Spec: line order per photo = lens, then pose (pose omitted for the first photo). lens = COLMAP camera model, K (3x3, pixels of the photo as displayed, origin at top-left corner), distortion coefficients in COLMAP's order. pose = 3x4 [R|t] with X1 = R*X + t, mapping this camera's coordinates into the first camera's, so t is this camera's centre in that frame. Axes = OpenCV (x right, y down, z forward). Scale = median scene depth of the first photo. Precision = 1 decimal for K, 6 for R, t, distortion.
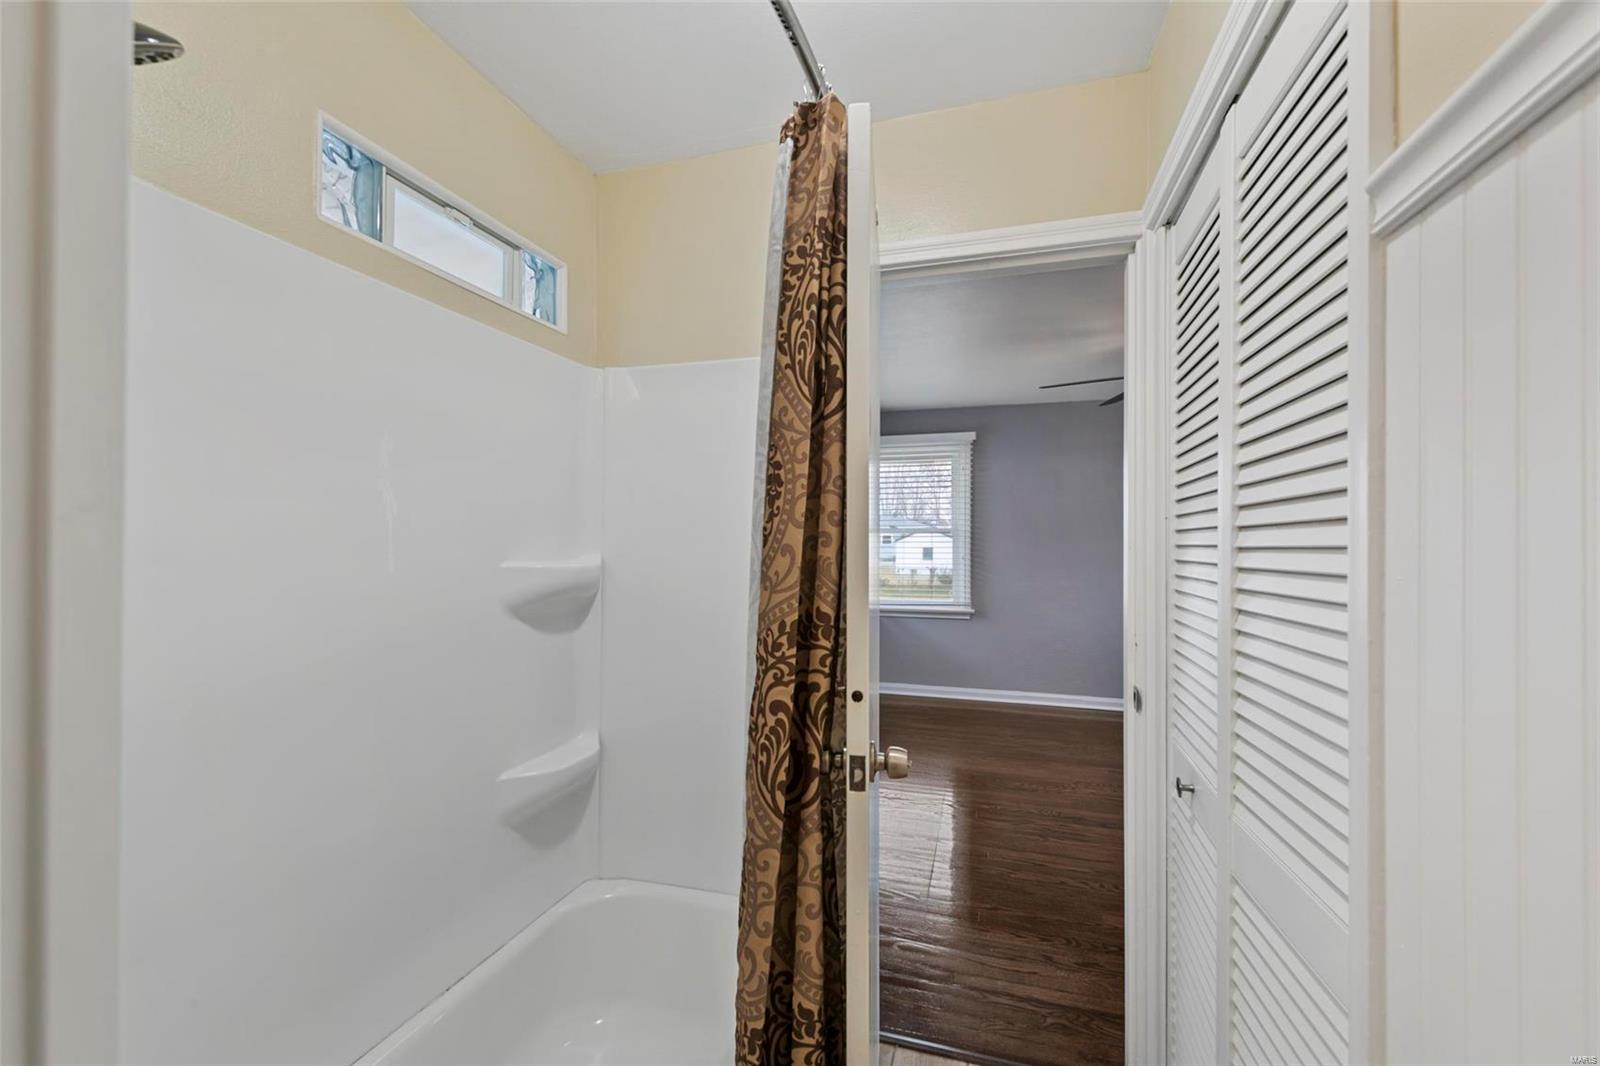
lens RADIAL K [[682.6, 0, 784.0], [0, 682.6, 532.6], [0, 0, 1]] dist [0.011065, -0.001783]
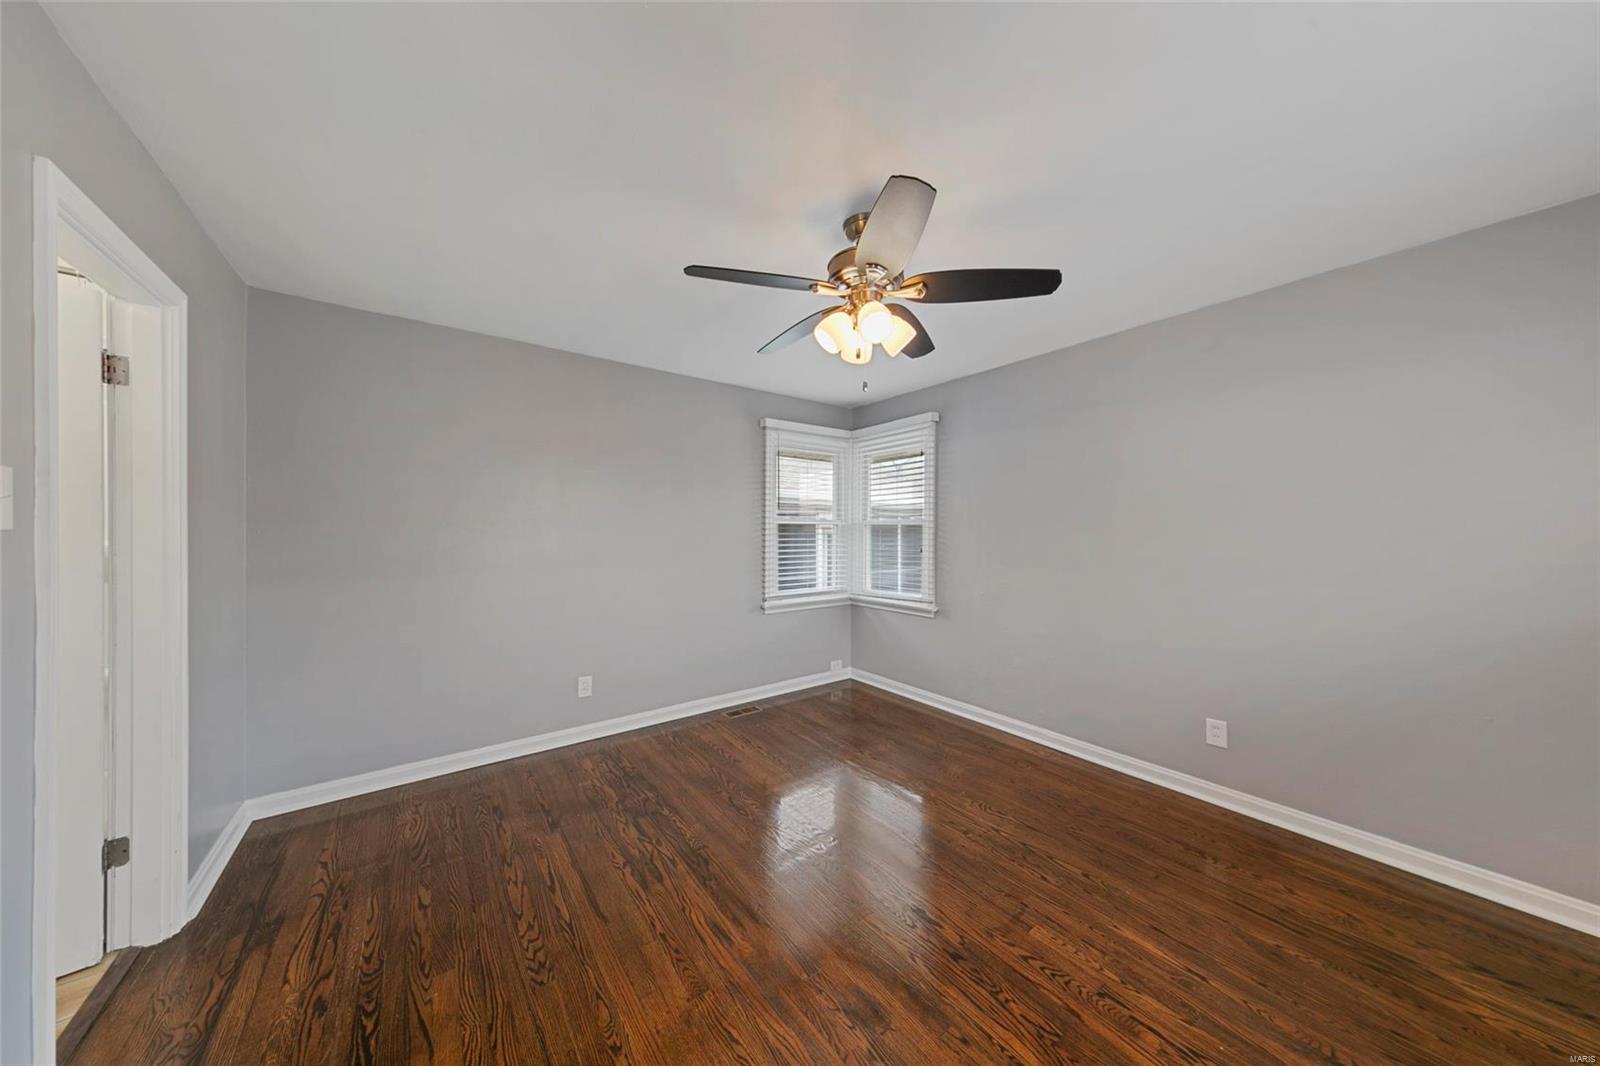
lens RADIAL K [[511.7, 0, 791.2], [0, 511.7, 536.7], [0, 0, 1]] dist [0.002765, 0.000151]
pose [[0.792296, -0.002212, -0.610132, 3.725433], [0.012798, 0.999834, 0.012995, 0.048295], [0.610002, -0.018104, 0.792193, 2.369277]]
